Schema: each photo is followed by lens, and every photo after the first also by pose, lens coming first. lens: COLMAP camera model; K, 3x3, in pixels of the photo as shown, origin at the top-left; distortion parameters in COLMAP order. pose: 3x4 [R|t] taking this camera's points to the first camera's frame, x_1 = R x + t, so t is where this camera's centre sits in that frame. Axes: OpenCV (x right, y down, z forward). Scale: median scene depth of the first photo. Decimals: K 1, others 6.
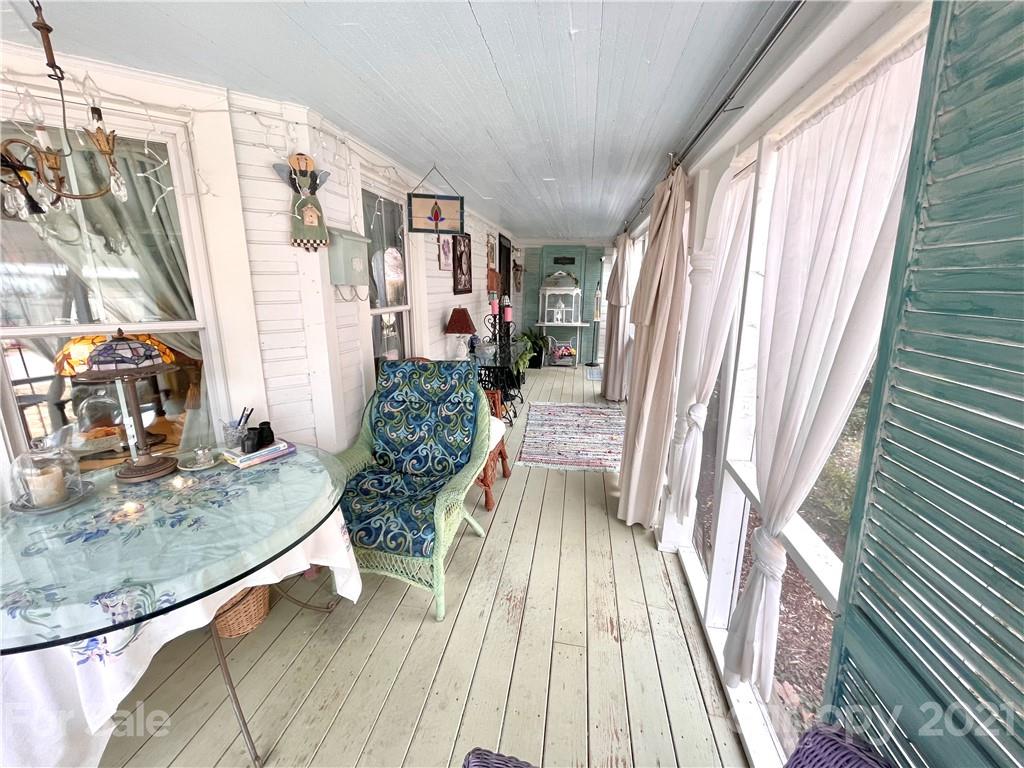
lens RADIAL K [[411.9, 0, 512.0], [0, 411.9, 384.0], [0, 0, 1]] dist [-0.006229, 0.000416]
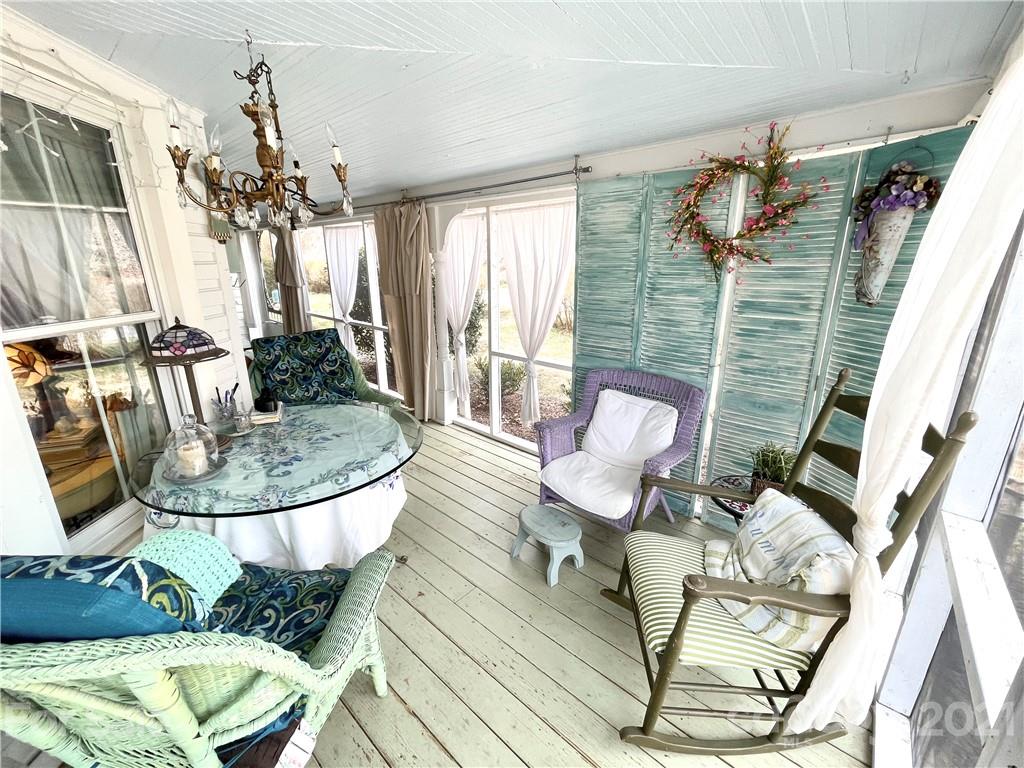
lens RADIAL K [[411.9, 0, 512.0], [0, 411.9, 384.0], [0, 0, 1]] dist [-0.006229, 0.000416]
pose [[0.523421, -0.235115, 0.818994, -1.346474], [0.196664, 0.968560, 0.152363, 0.044715], [-0.829068, 0.081317, 0.553204, -0.308183]]
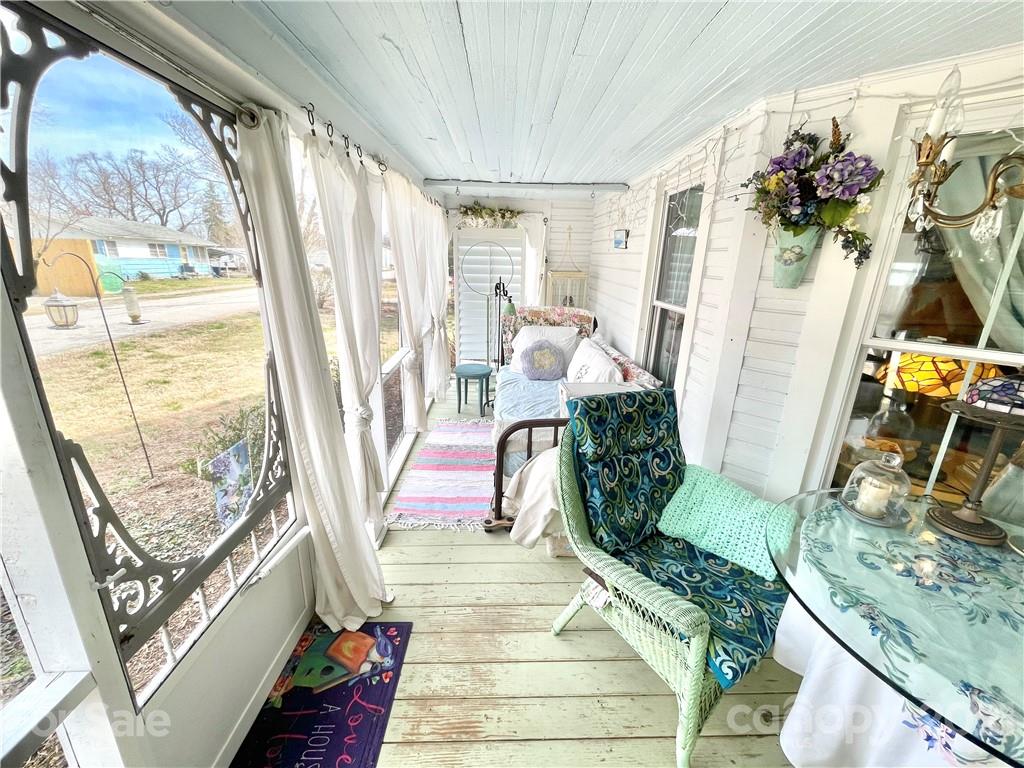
lens RADIAL K [[411.9, 0, 512.0], [0, 411.9, 384.0], [0, 0, 1]] dist [-0.006229, 0.000416]
pose [[0.178121, 0.276938, -0.944234, -0.350283], [-0.256834, 0.939401, 0.227071, -0.019366], [0.949899, 0.202065, 0.238454, -0.160329]]
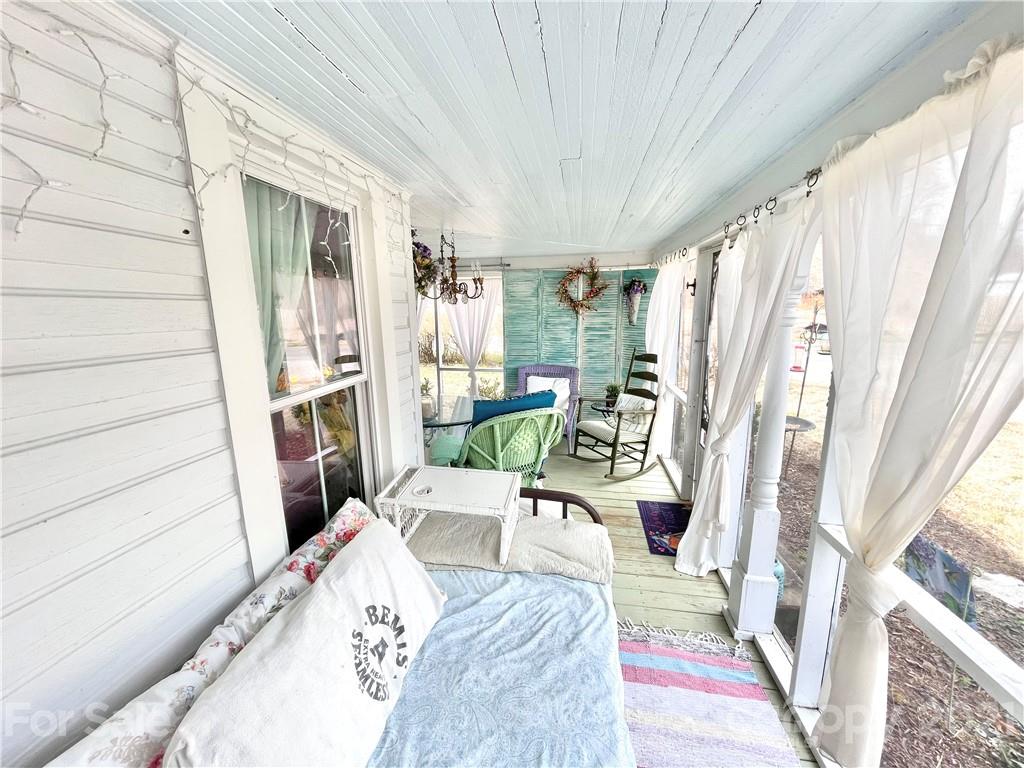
lens RADIAL K [[411.9, 0, 512.0], [0, 411.9, 384.0], [0, 0, 1]] dist [-0.006229, 0.000416]
pose [[0.003949, -0.194946, 0.980806, -2.979644], [0.245685, 0.950940, 0.188020, -0.189051], [-0.969342, 0.240227, 0.051651, 0.310960]]
